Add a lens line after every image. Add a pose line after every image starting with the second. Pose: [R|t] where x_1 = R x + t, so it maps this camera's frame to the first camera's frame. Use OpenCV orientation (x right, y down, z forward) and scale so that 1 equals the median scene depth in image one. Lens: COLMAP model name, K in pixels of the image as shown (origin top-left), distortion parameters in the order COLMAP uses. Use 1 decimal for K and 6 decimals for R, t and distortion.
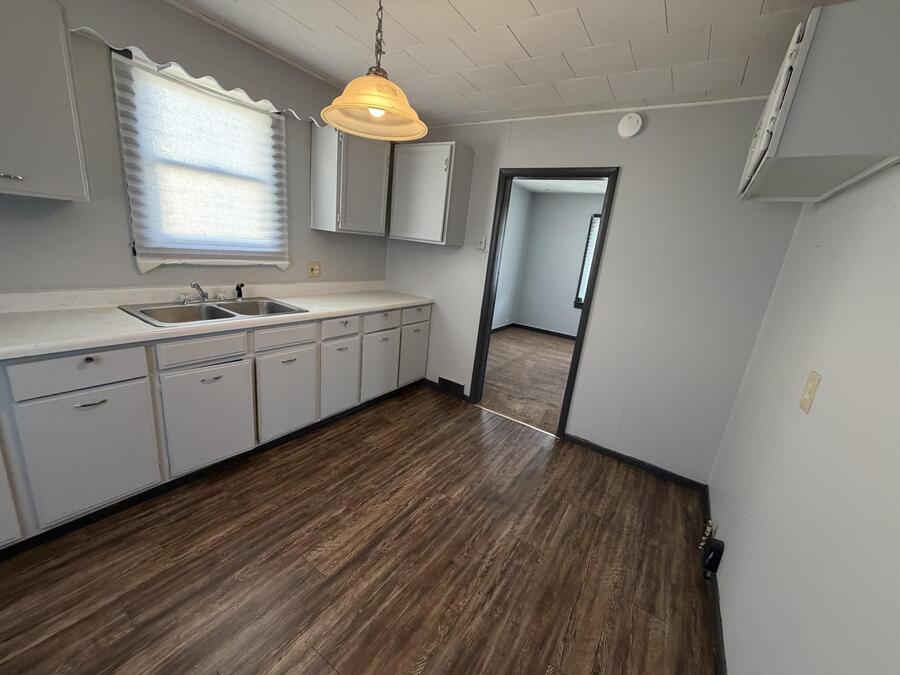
lens RADIAL K [[360.2, 0, 447.9], [0, 360.2, 340.5], [0, 0, 1]] dist [-0.000732, -0.000104]
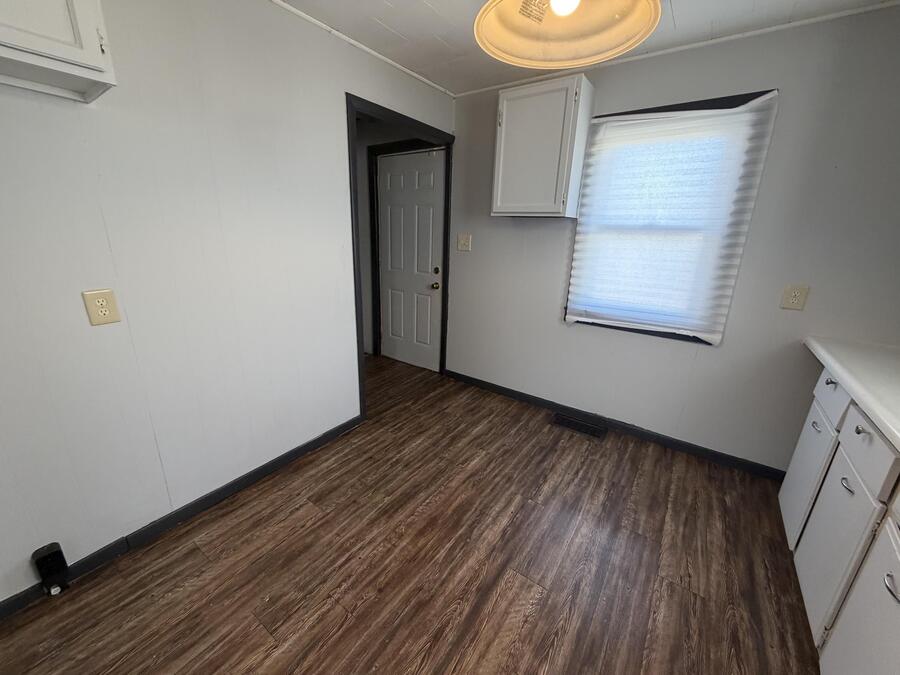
lens RADIAL K [[360.2, 0, 447.9], [0, 360.2, 340.5], [0, 0, 1]] dist [-0.000732, -0.000104]
pose [[-0.990882, -0.134338, -0.010329, -0.062609], [-0.118751, 0.834545, 0.537989, -0.375251], [-0.063652, 0.534310, -0.842889, 1.420546]]
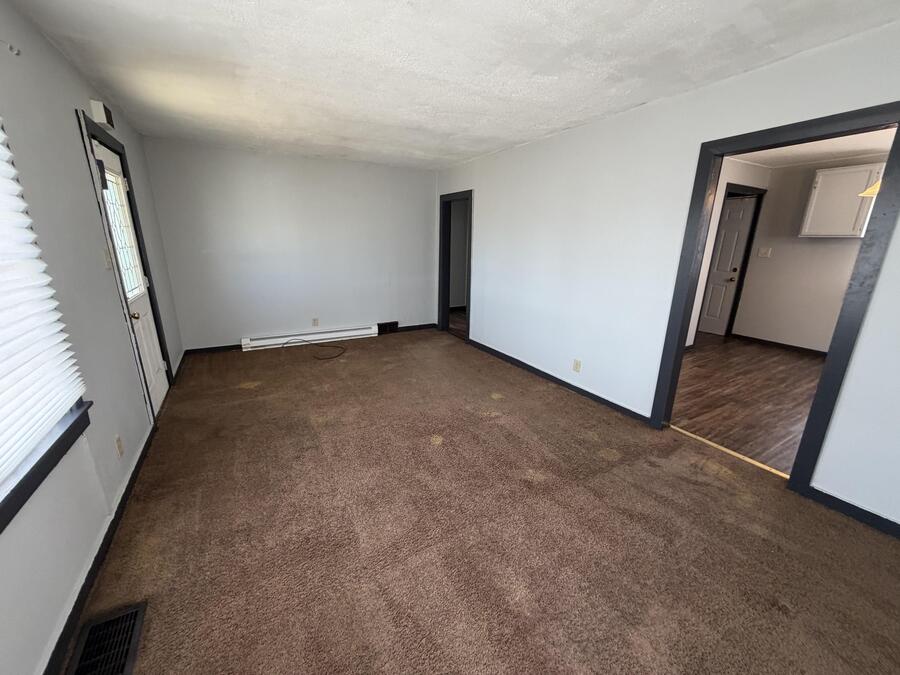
lens RADIAL K [[360.2, 0, 447.9], [0, 360.2, 340.5], [0, 0, 1]] dist [-0.000732, -0.000104]
pose [[-0.890398, -0.231047, 0.392185, 0.912337], [0.015139, 0.846089, 0.532826, -0.835565], [-0.454932, 0.480364, -0.749858, 3.415489]]
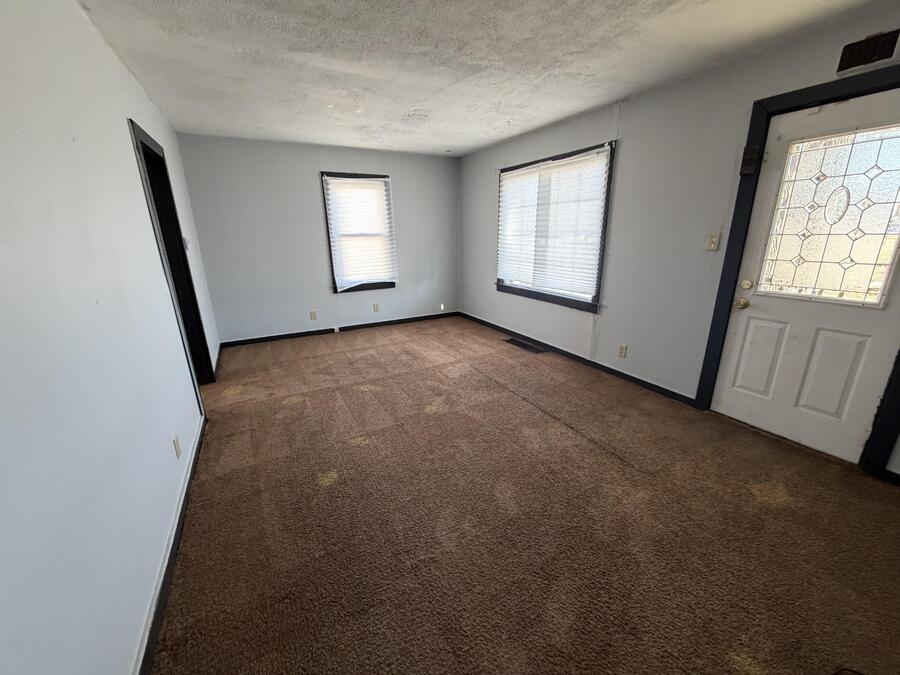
lens RADIAL K [[360.2, 0, 447.9], [0, 360.2, 340.5], [0, 0, 1]] dist [-0.000732, -0.000104]
pose [[0.873308, 0.031613, -0.486142, 2.409897], [-0.026884, 0.999499, 0.016701, 0.033829], [0.486427, -0.001515, 0.873720, 0.930590]]
